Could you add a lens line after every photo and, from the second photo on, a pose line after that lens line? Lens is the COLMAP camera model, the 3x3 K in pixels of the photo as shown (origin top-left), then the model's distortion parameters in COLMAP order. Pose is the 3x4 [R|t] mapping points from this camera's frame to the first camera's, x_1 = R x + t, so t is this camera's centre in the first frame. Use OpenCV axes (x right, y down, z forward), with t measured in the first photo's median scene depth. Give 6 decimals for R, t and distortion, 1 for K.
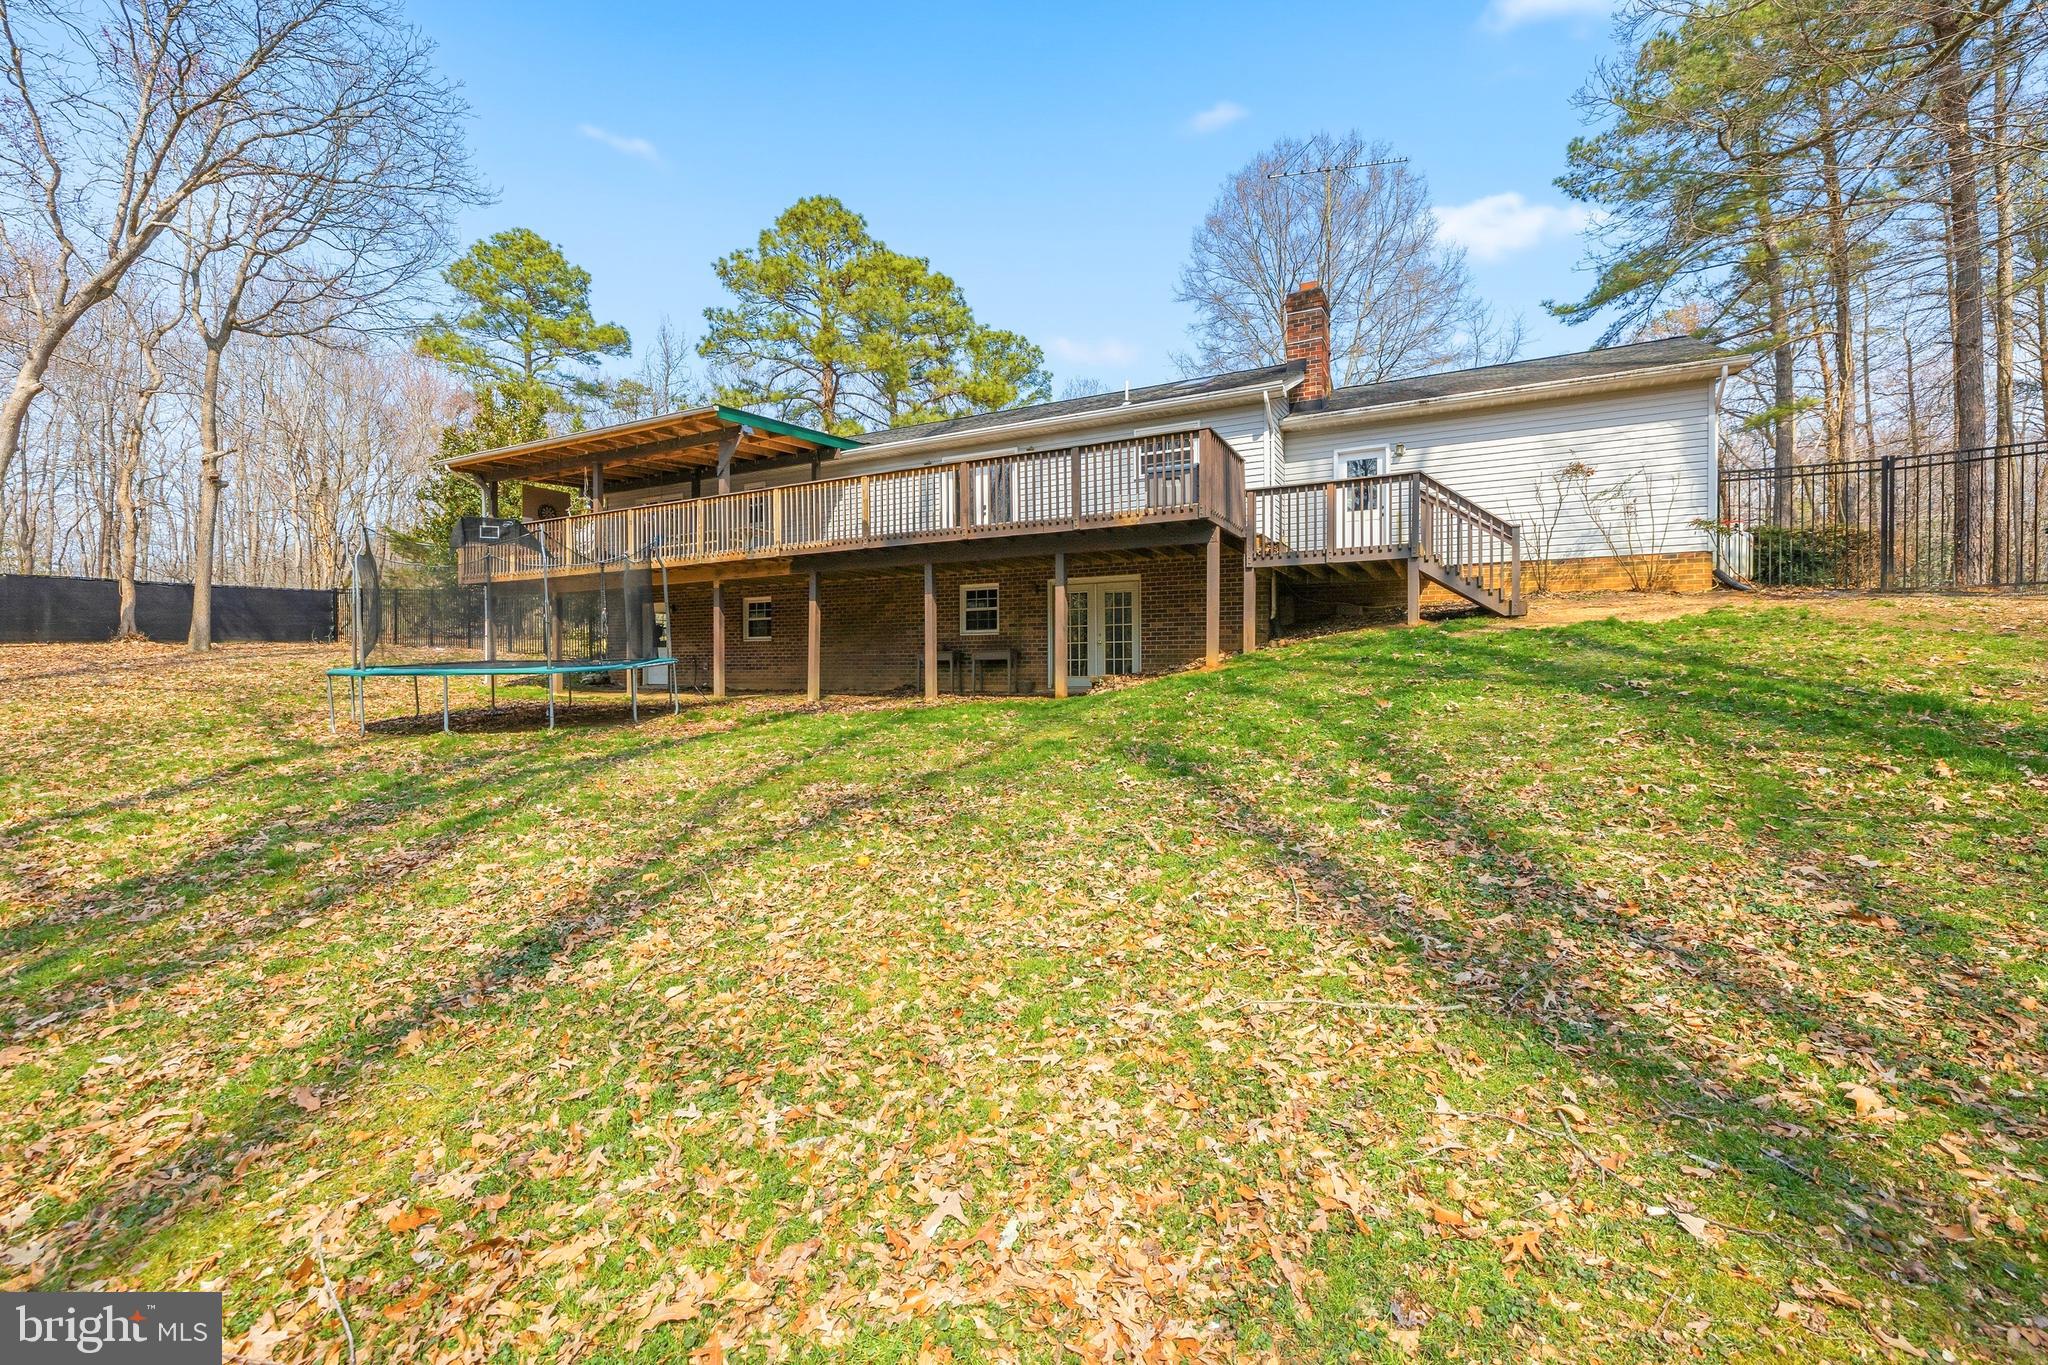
lens RADIAL K [[866.9, 0, 1024.0], [0, 866.9, 682.5], [0, 0, 1]] dist [-0.001221, -0.000587]
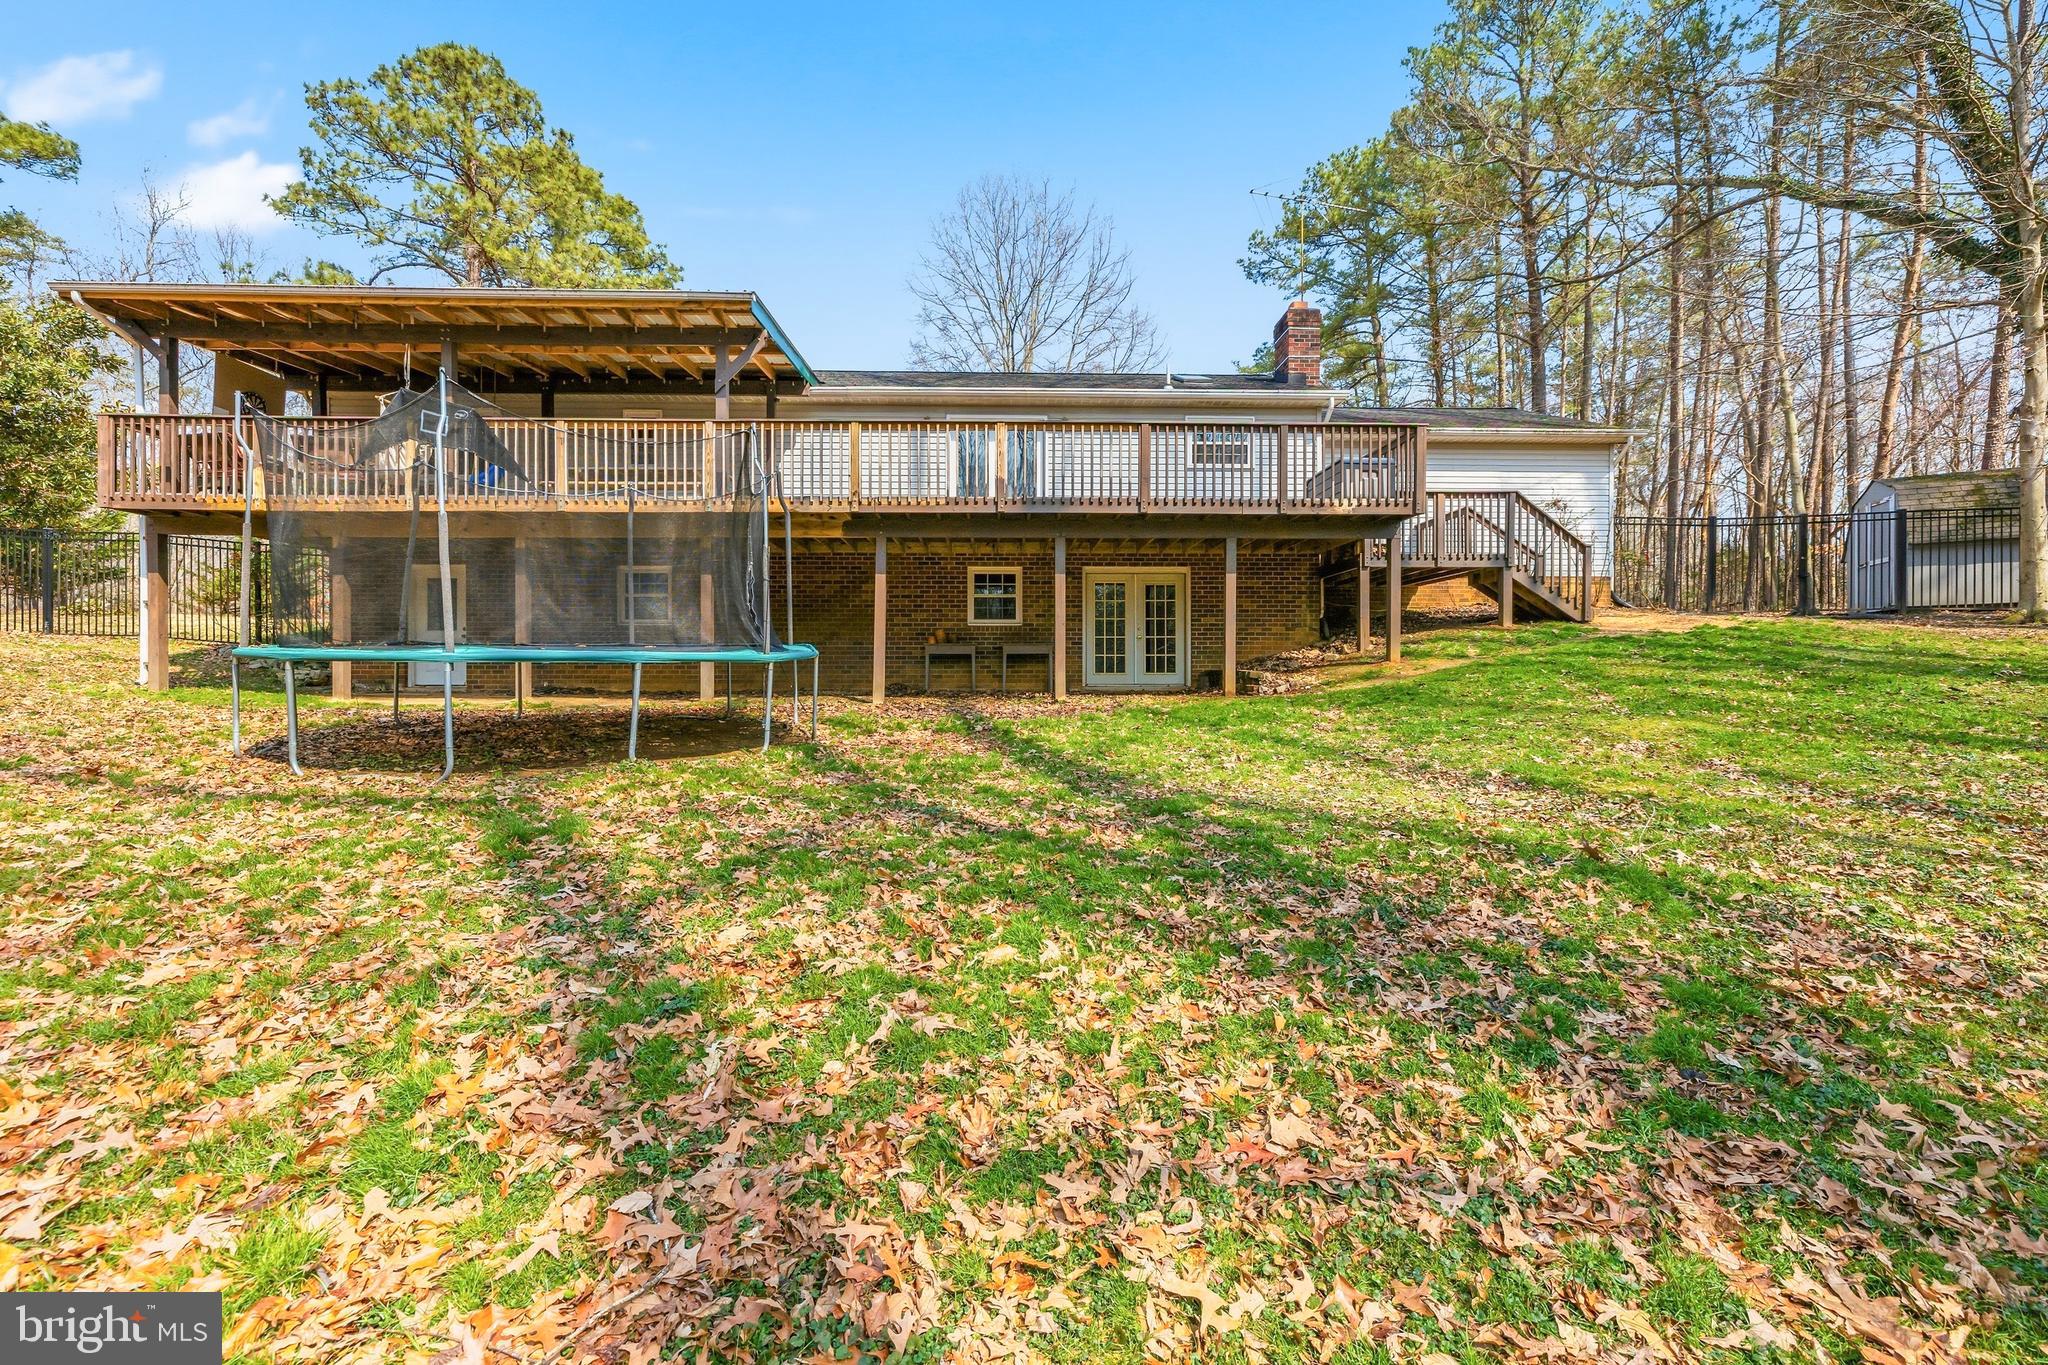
lens RADIAL K [[841.7, 0, 1024.0], [0, 841.7, 682.5], [0, 0, 1]] dist [0.000599, 0.000211]
pose [[0.867628, -0.004946, 0.497190, -0.452526], [0.001853, 0.999976, 0.006714, -0.003265], [-0.497211, -0.004904, 0.867616, 0.257339]]
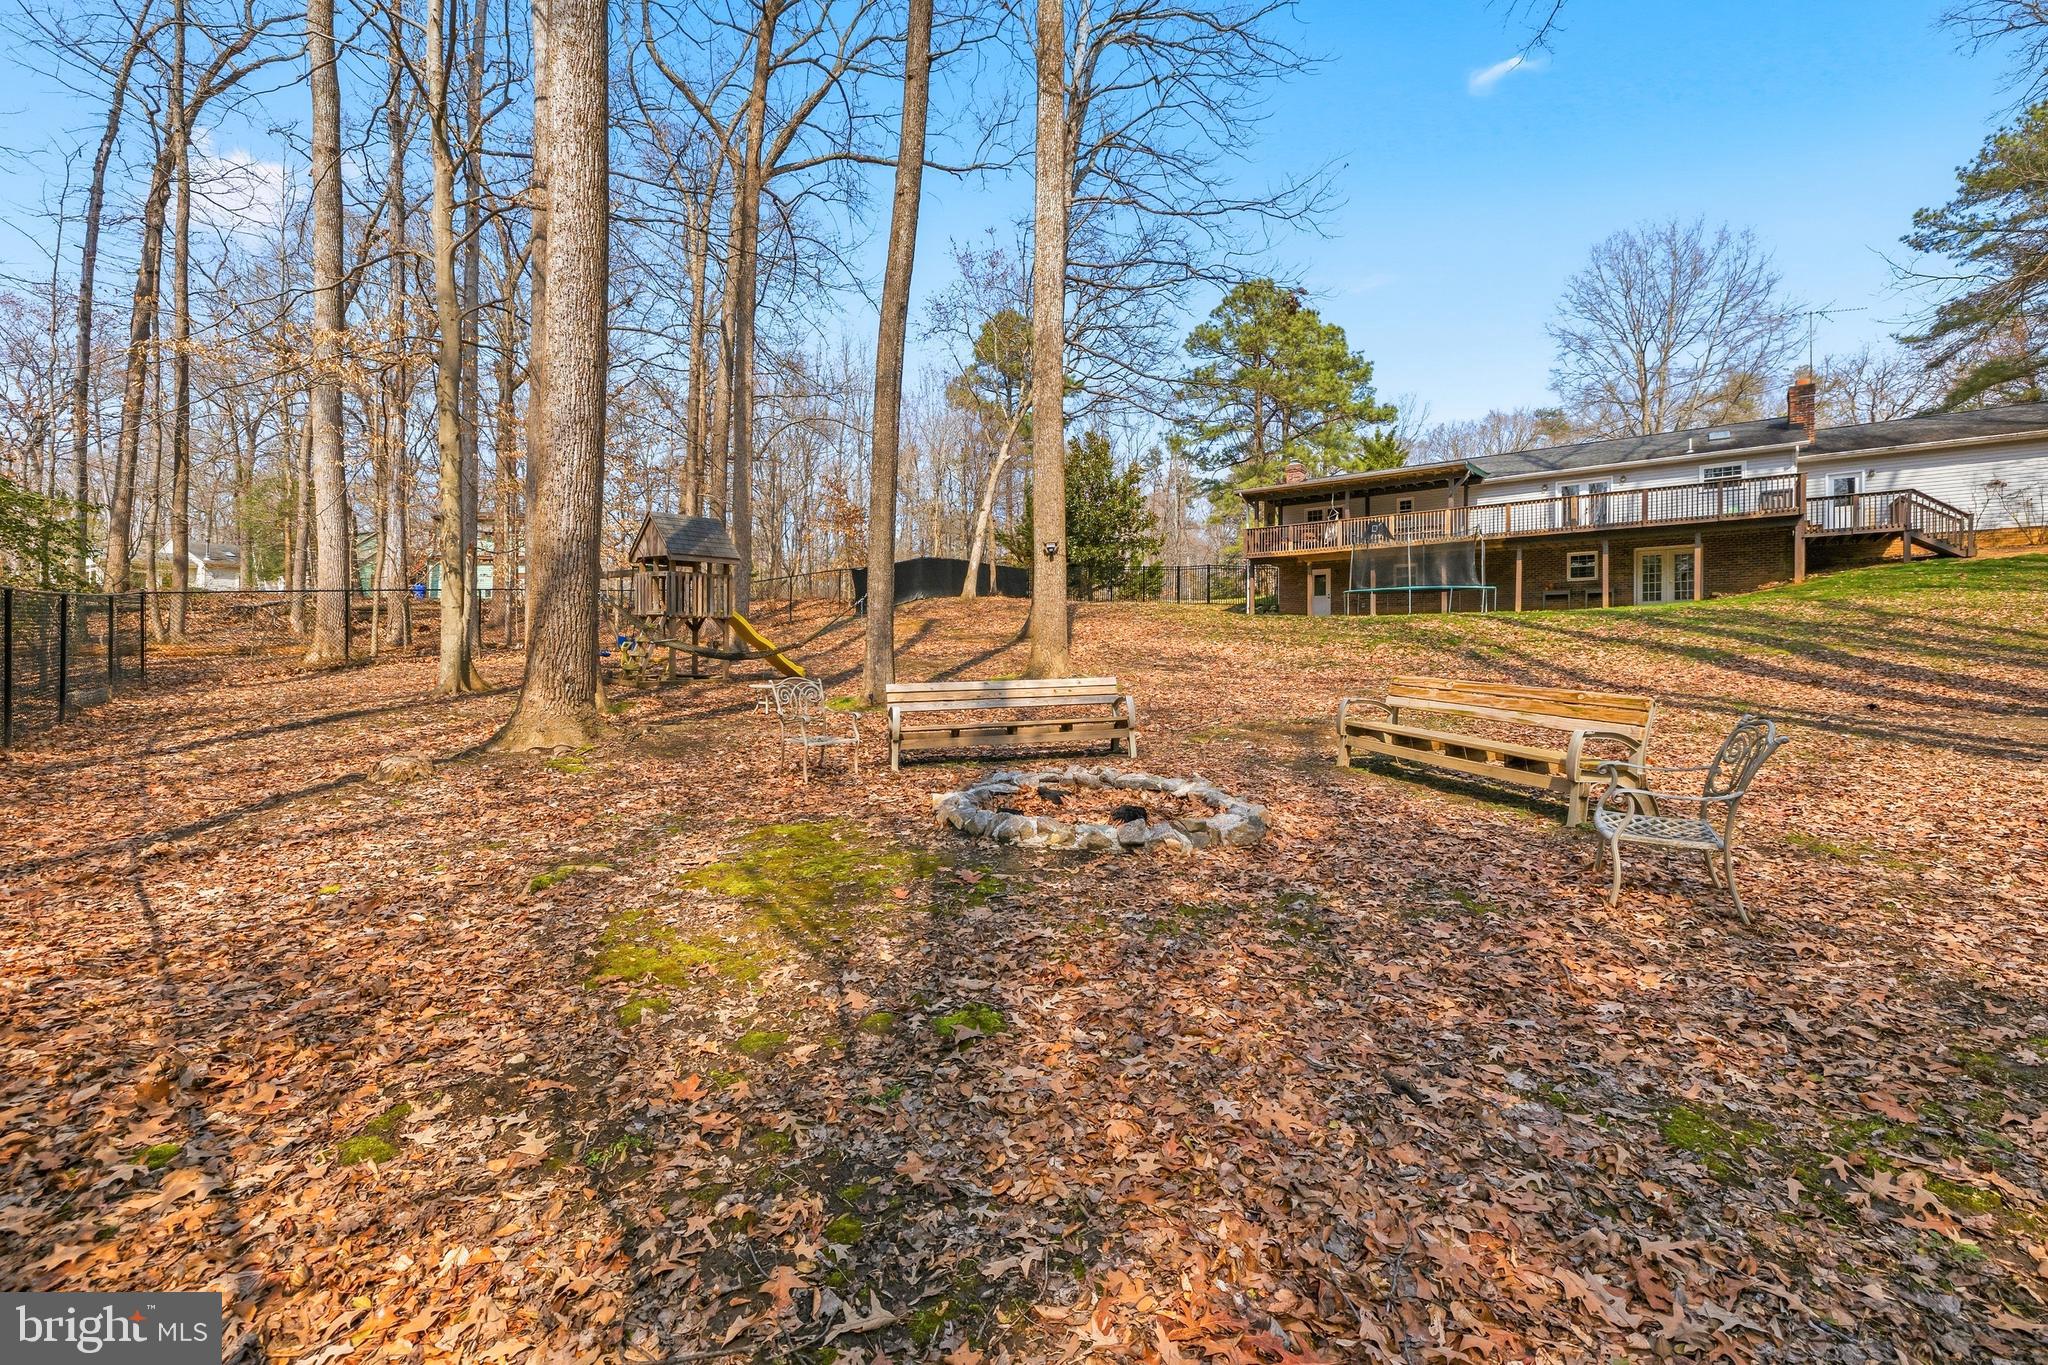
lens RADIAL K [[866.9, 0, 1024.0], [0, 866.9, 682.5], [0, 0, 1]] dist [-0.001221, -0.000587]
pose [[0.986079, 0.005154, -0.166196, -0.905950], [-0.003441, 0.999938, 0.010592, 0.144192], [0.166241, -0.009872, 0.986036, -0.979425]]
